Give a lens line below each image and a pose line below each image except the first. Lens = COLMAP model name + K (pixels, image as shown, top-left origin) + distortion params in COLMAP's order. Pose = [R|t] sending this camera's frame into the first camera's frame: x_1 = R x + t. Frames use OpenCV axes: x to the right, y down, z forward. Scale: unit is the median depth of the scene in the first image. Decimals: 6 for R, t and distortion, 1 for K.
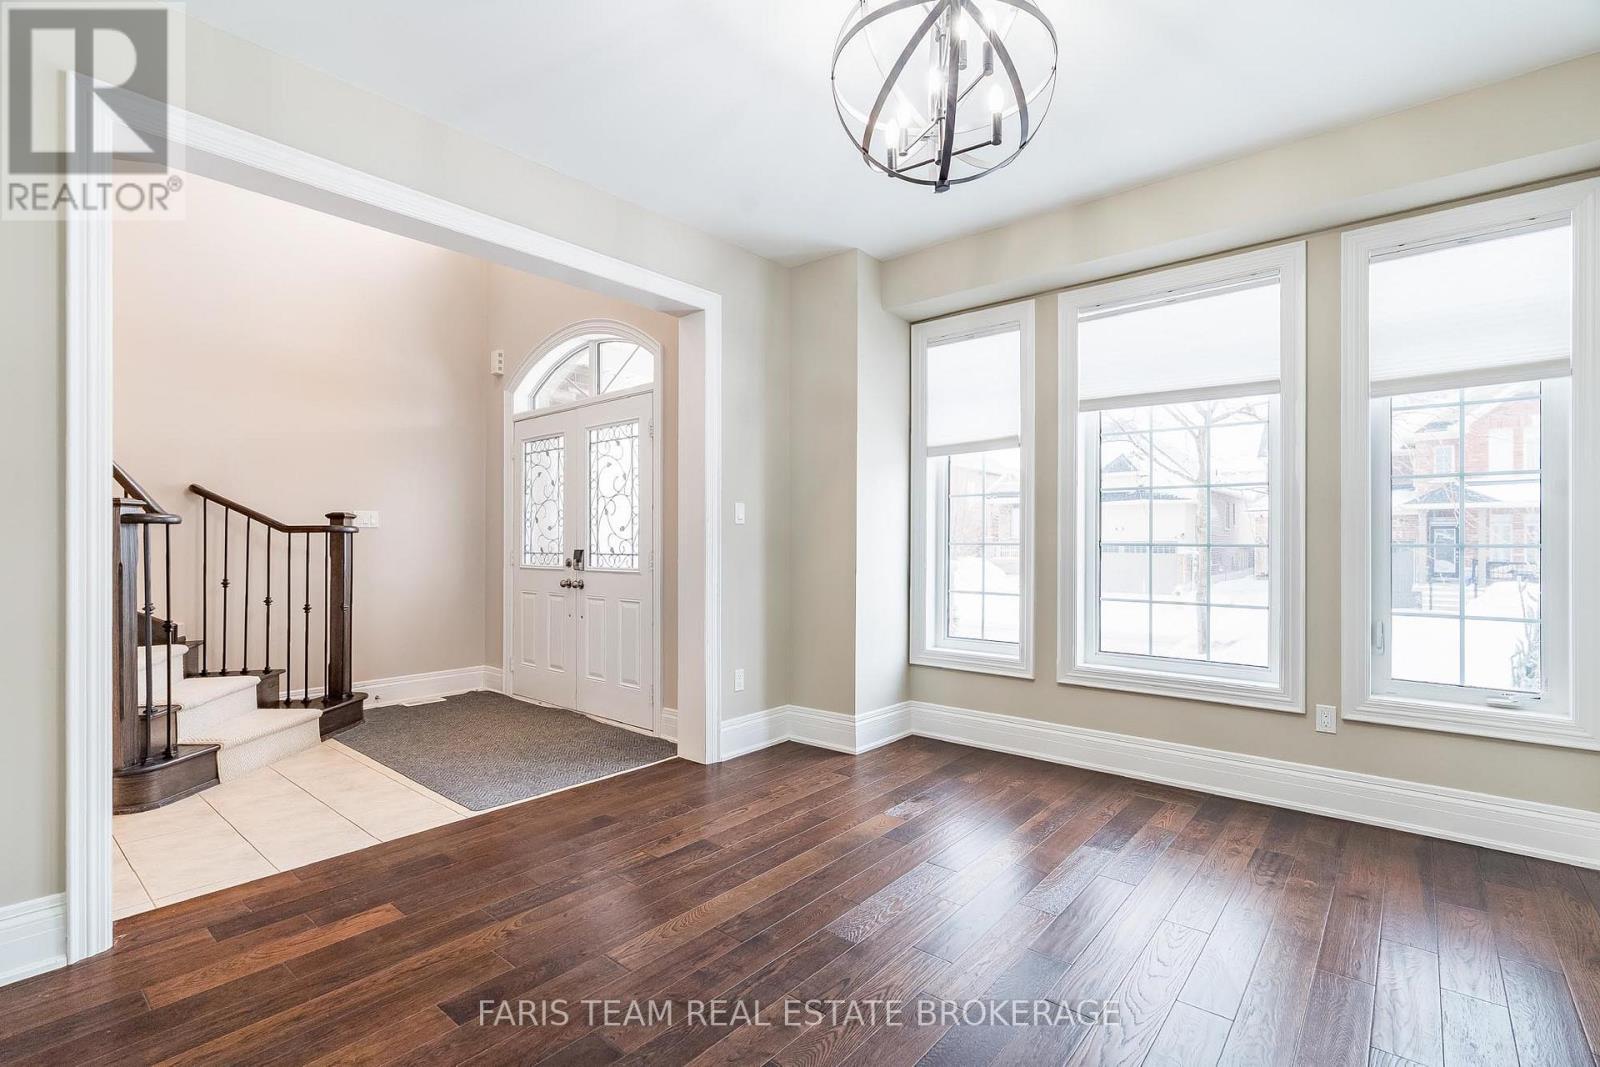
lens RADIAL K [[733.2, 0, 796.1], [0, 733.2, 538.4], [0, 0, 1]] dist [-0.001185, 0.000102]
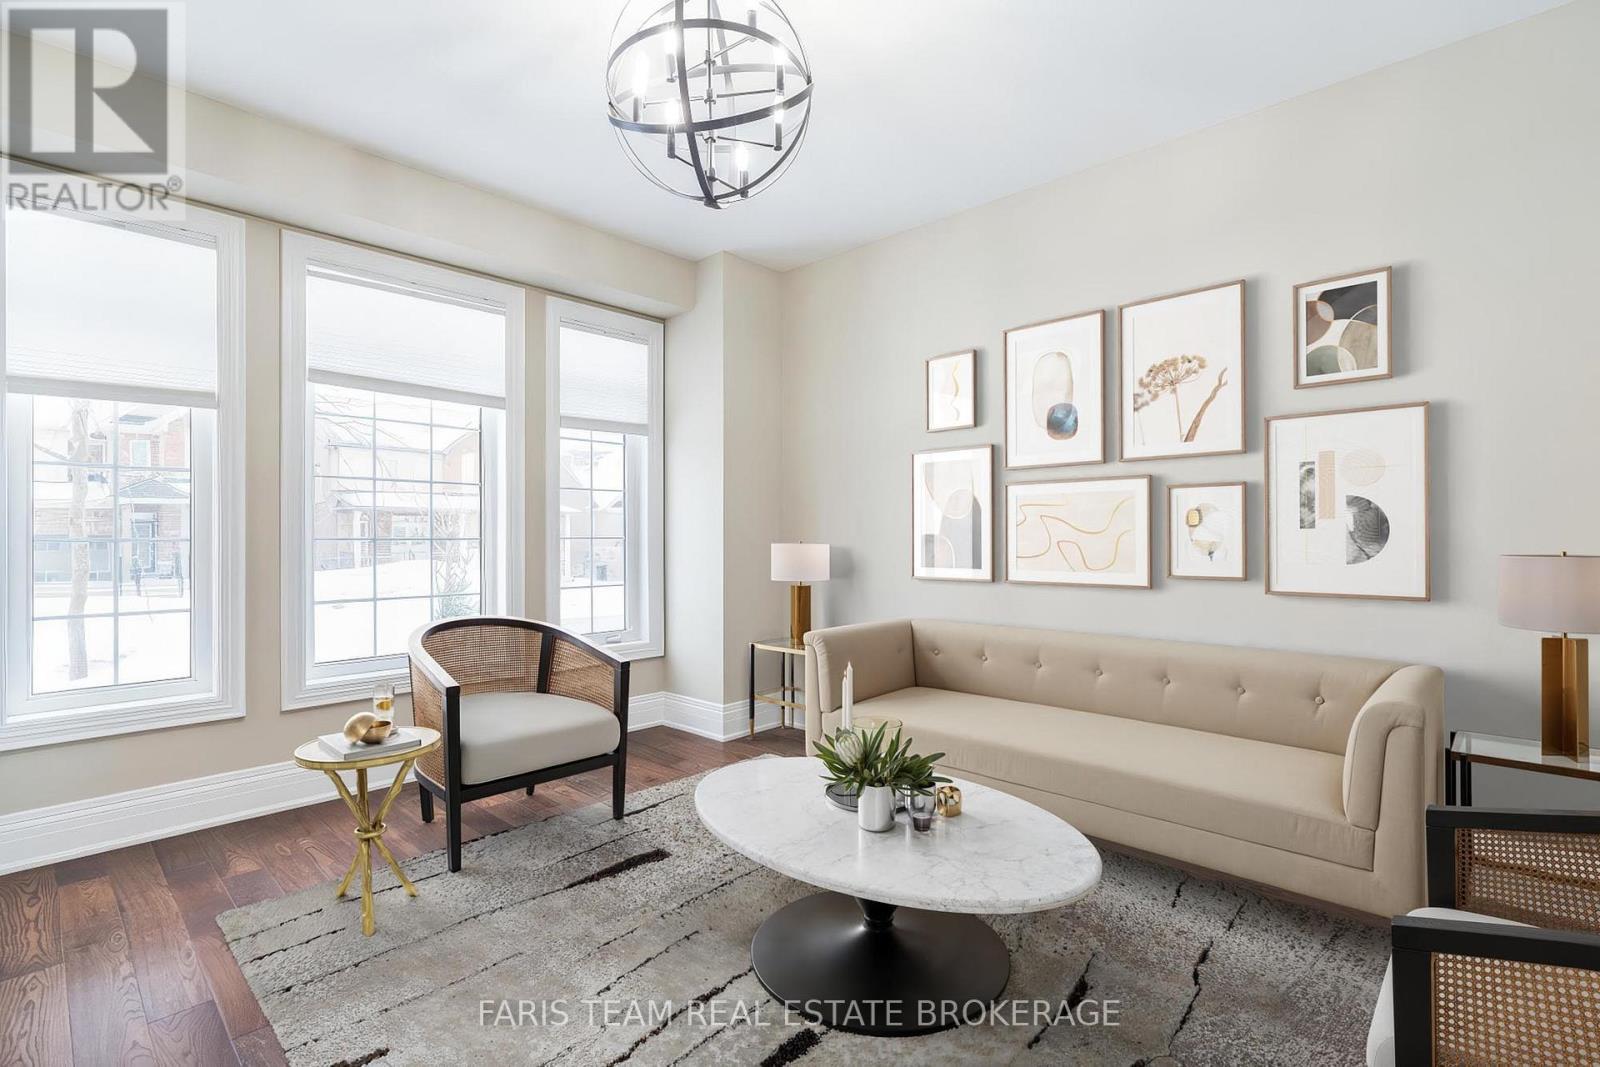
lens RADIAL K [[733.2, 0, 808.8], [0, 733.2, 534.3], [0, 0, 1]] dist [-0.001185, 0.000102]
pose [[0.058734, 0.000349, 0.998274, -0.352079], [0.000312, 1.000000, -0.000368, 0.002034], [-0.998274, 0.000333, 0.058734, 0.320898]]
